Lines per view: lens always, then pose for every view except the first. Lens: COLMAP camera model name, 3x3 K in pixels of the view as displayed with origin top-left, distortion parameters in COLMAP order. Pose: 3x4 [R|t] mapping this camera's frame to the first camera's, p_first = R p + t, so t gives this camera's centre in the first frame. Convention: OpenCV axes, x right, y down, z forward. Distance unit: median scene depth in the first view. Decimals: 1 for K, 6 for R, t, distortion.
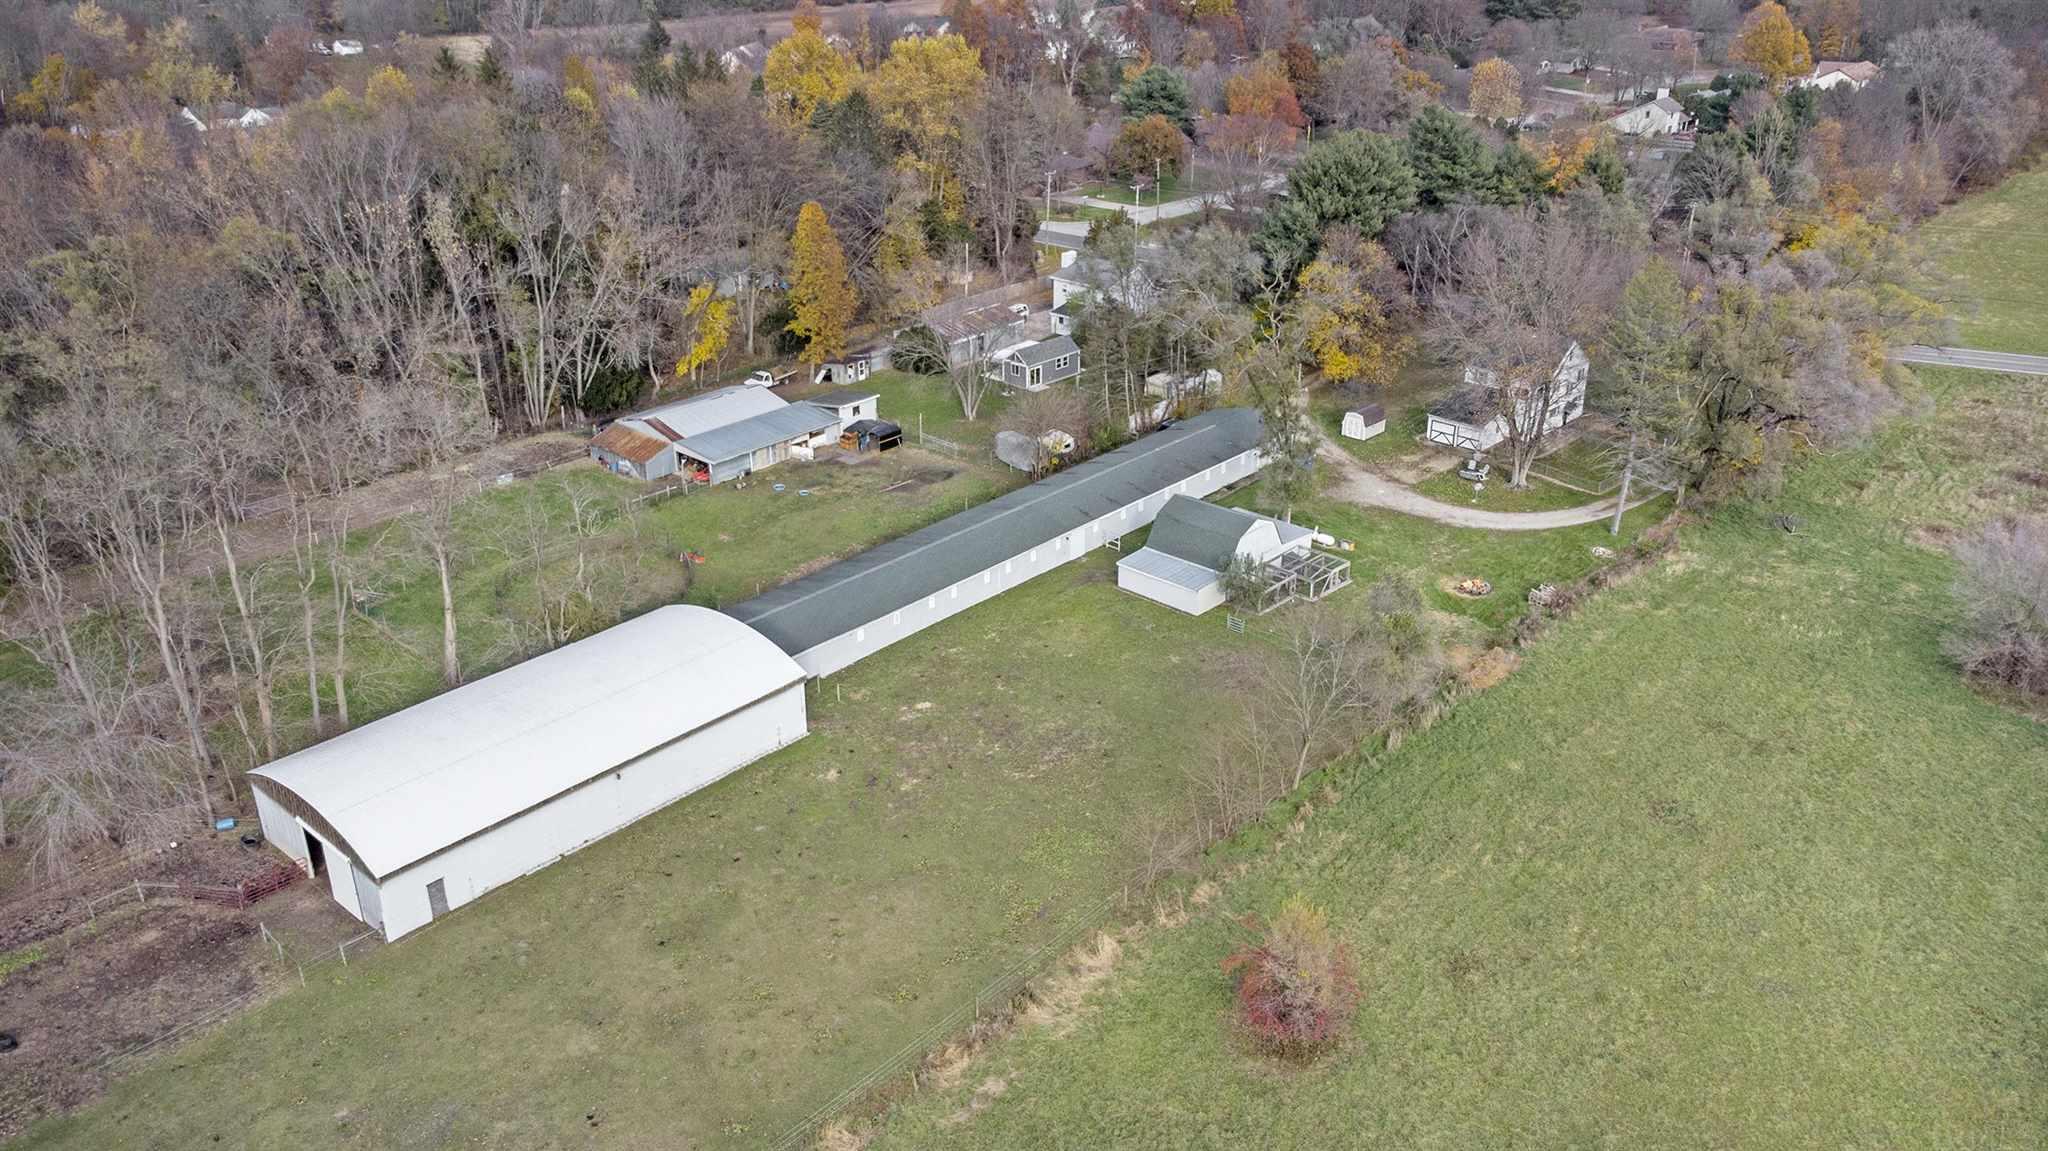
lens RADIAL K [[1598.7, 0, 1024.0], [0, 1598.7, 575.5], [0, 0, 1]] dist [-0.007448, 0.110878]
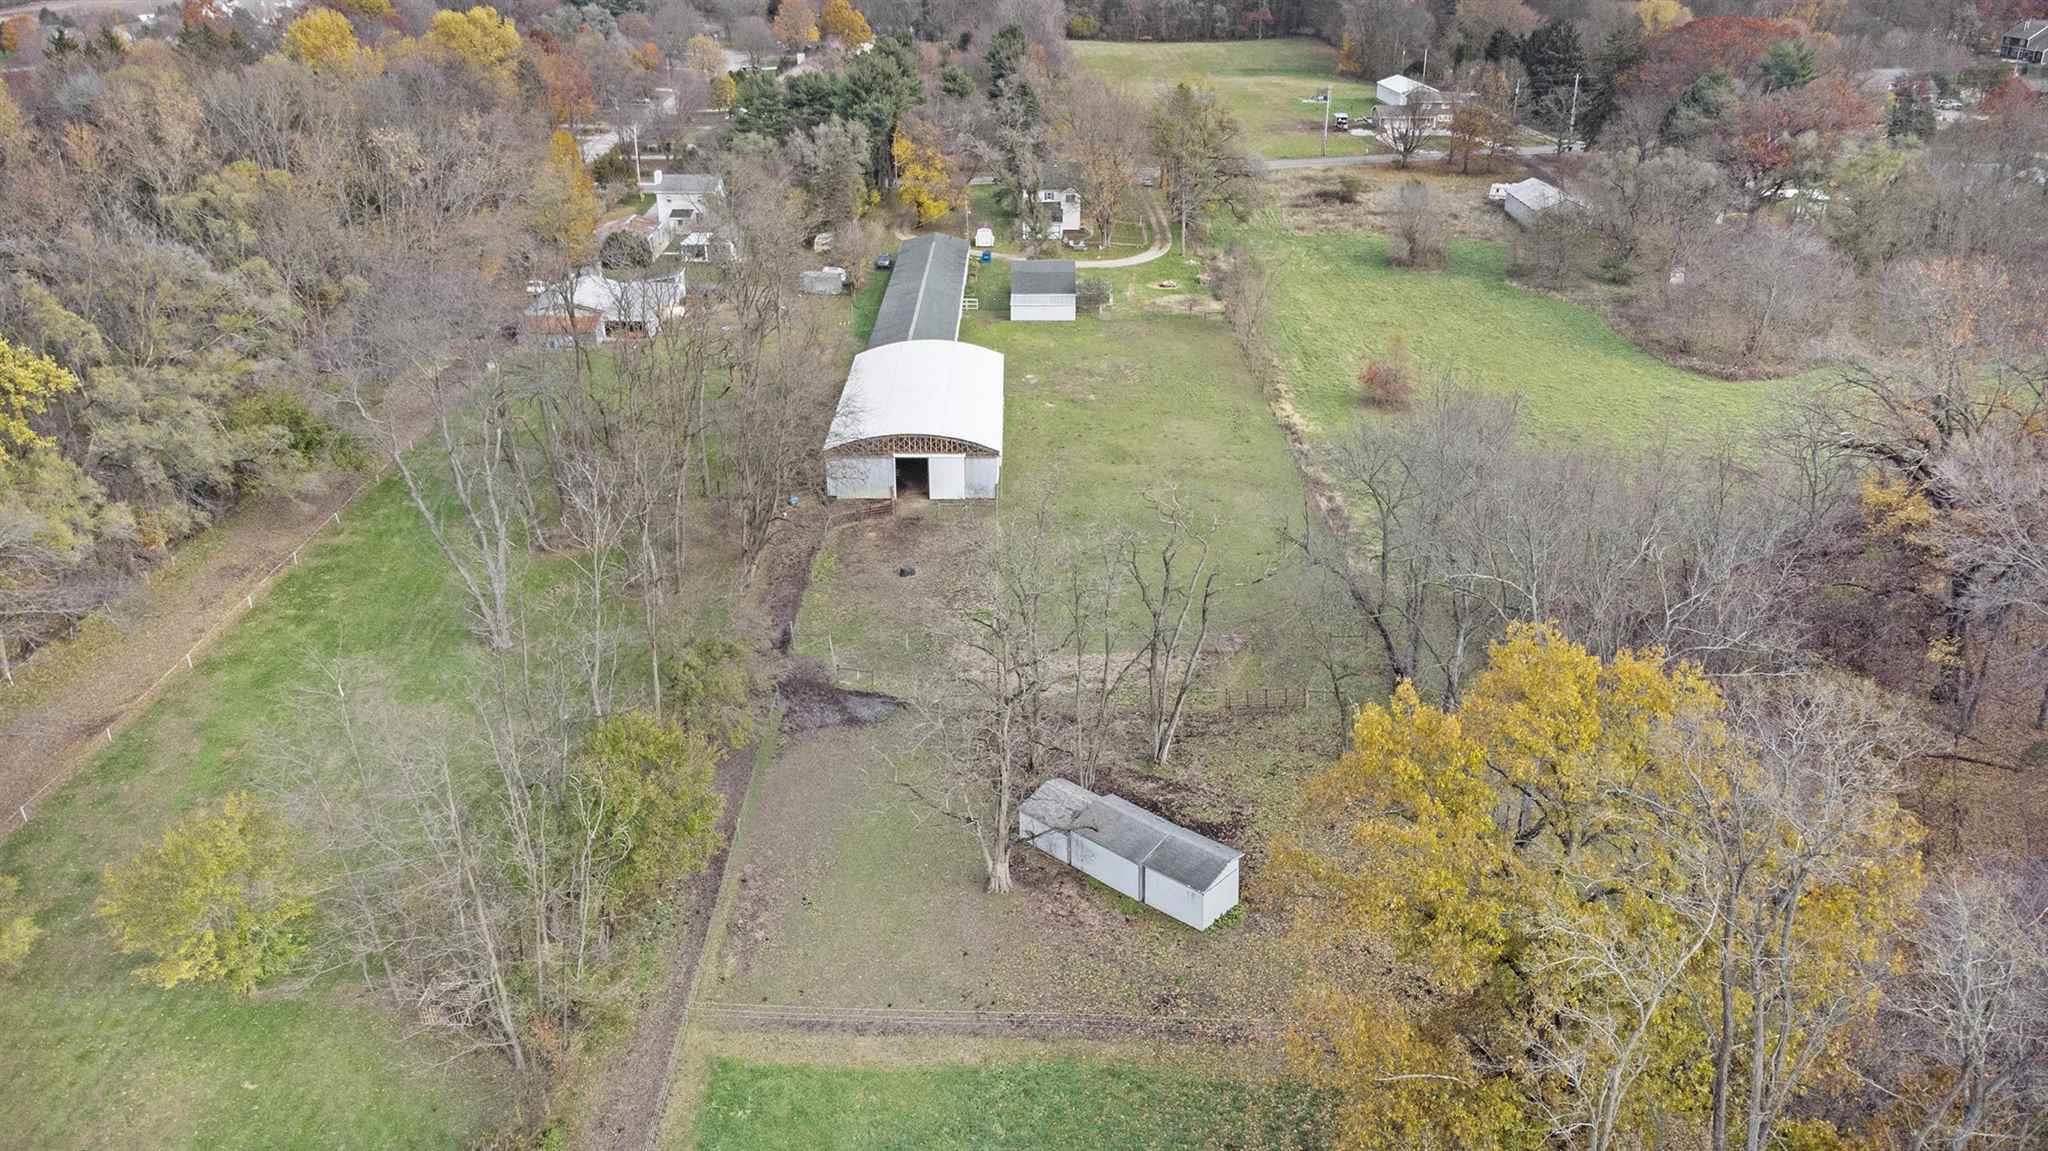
lens RADIAL K [[1598.7, 0, 1024.0], [0, 1598.7, 575.5], [0, 0, 1]] dist [-0.007448, 0.110878]
pose [[0.735321, -0.264289, 0.624063, -0.792180], [0.277053, 0.957594, 0.079093, 0.102542], [-0.618502, 0.114740, 0.777361, -0.147390]]
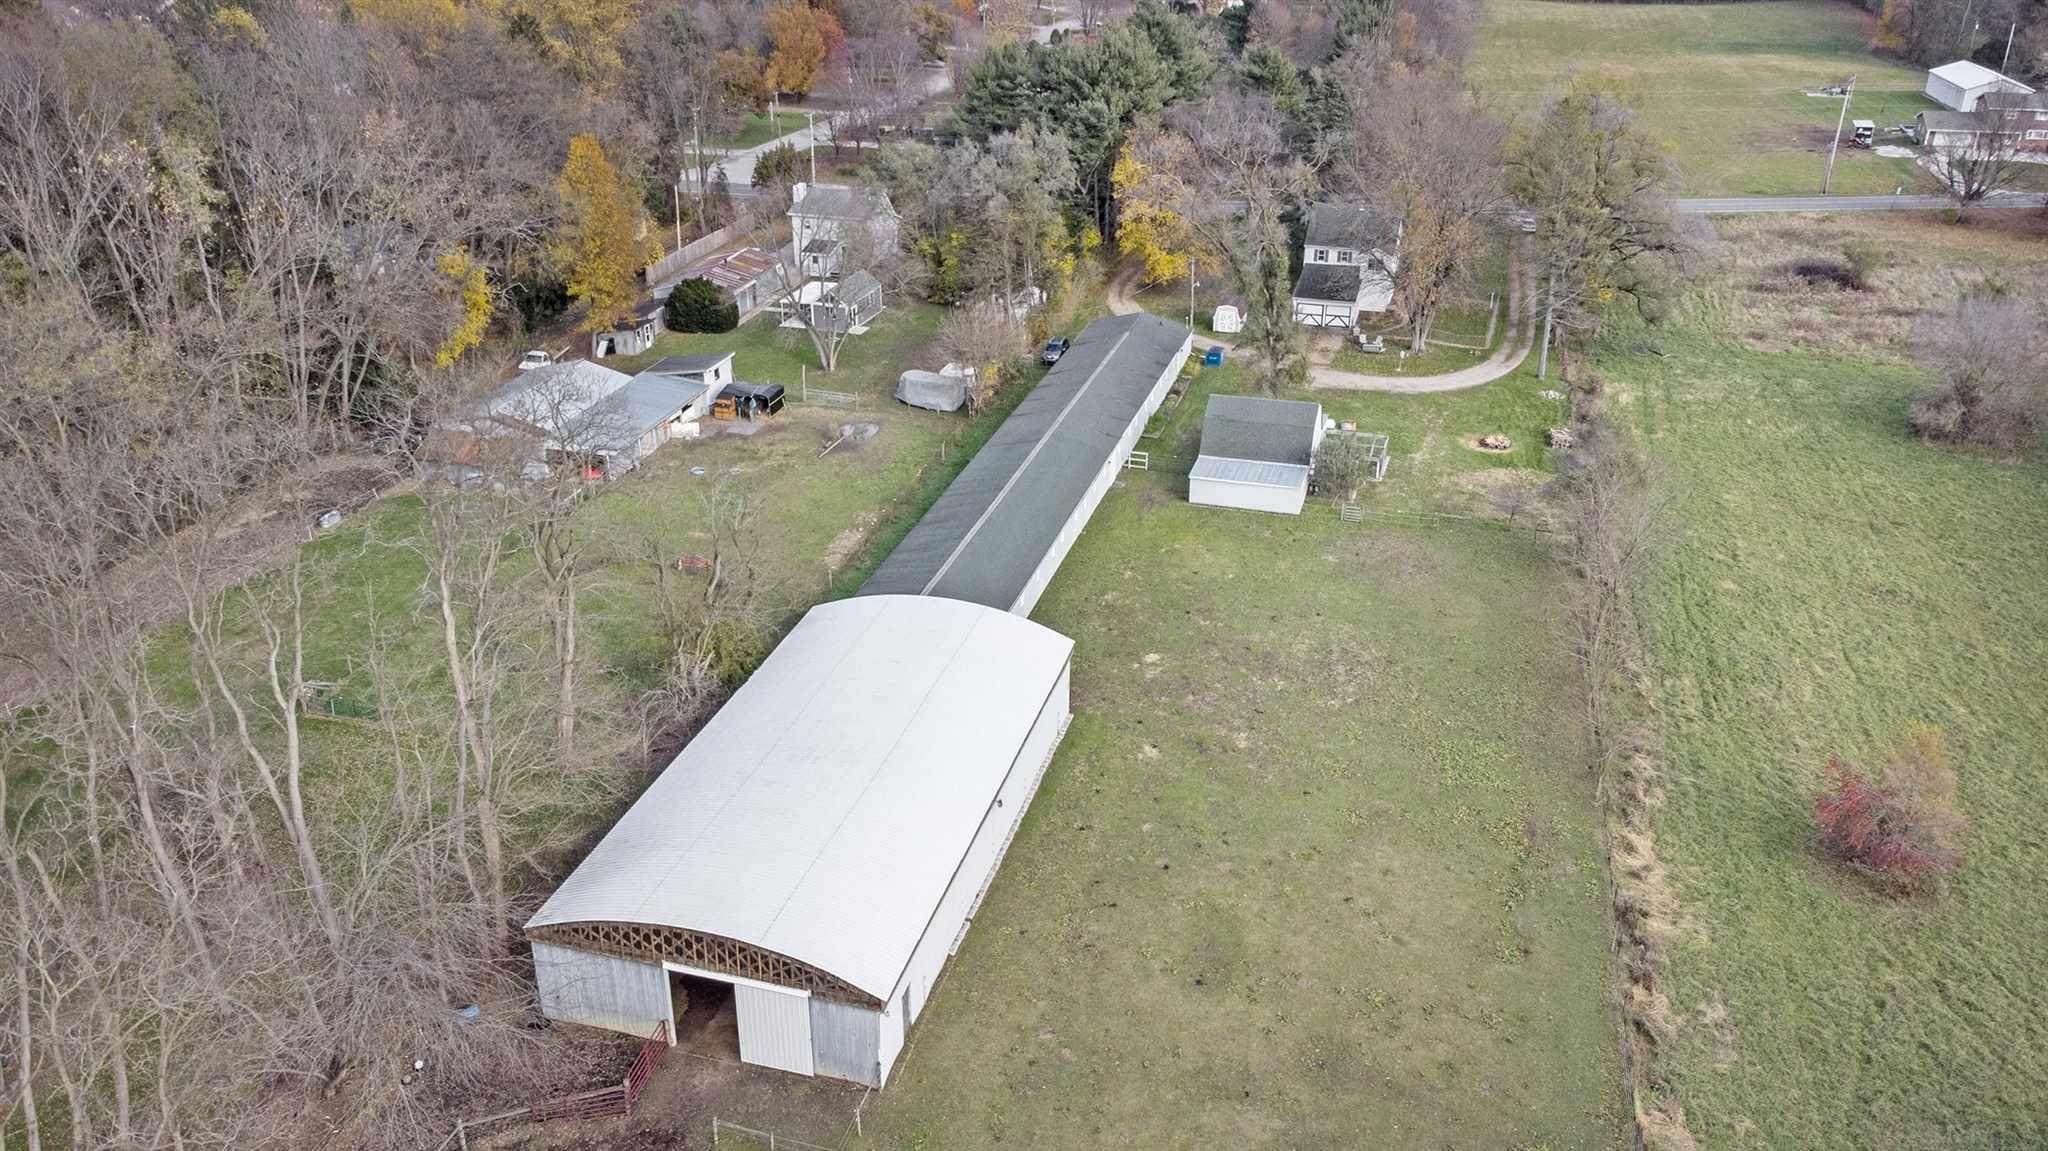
lens RADIAL K [[1598.7, 0, 1024.0], [0, 1598.7, 575.5], [0, 0, 1]] dist [-0.007448, 0.110878]
pose [[0.892851, -0.186242, 0.410037, -0.333858], [0.181812, 0.982053, 0.050163, -0.012412], [-0.412021, 0.029762, 0.910688, 0.177725]]
